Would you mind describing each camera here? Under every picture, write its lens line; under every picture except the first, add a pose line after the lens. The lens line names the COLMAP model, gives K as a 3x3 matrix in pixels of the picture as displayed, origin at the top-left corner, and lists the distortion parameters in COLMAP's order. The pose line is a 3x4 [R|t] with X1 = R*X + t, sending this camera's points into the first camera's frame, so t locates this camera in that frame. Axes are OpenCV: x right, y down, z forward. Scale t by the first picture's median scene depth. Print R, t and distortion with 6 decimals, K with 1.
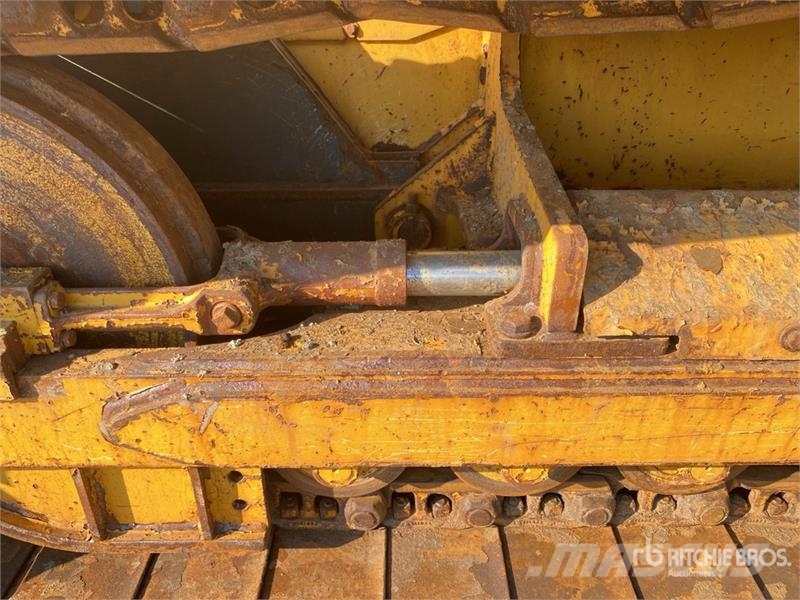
lens RADIAL K [[635.2, 0, 396.7], [0, 635.2, 324.0], [0, 0, 1]] dist [0.008831, 0.003099]
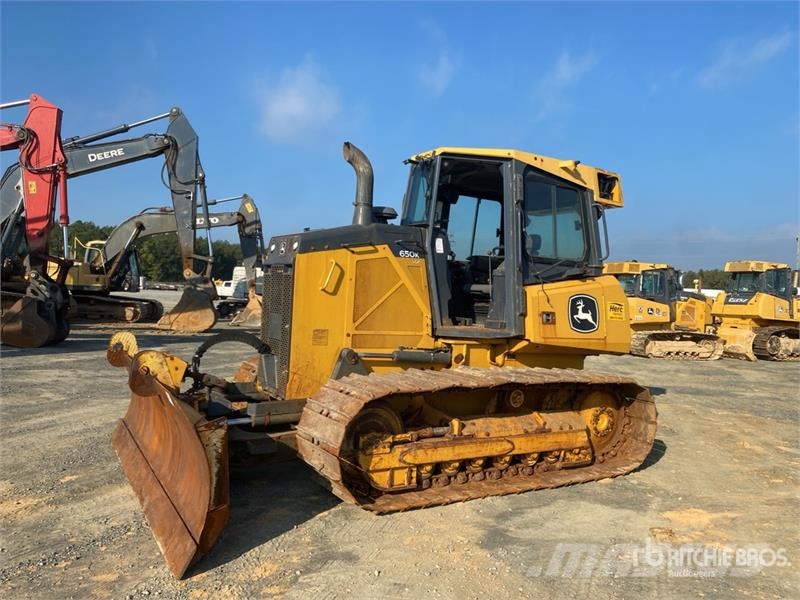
lens RADIAL K [[616.3, 0, 400.0], [0, 616.3, 300.0], [0, 0, 1]] dist [0.067202, -0.110422]
pose [[0.851385, 0.047928, 0.522347, -3.504623], [0.213389, 0.878044, -0.428373, 1.326766], [-0.479175, 0.476174, 0.737326, -3.910395]]
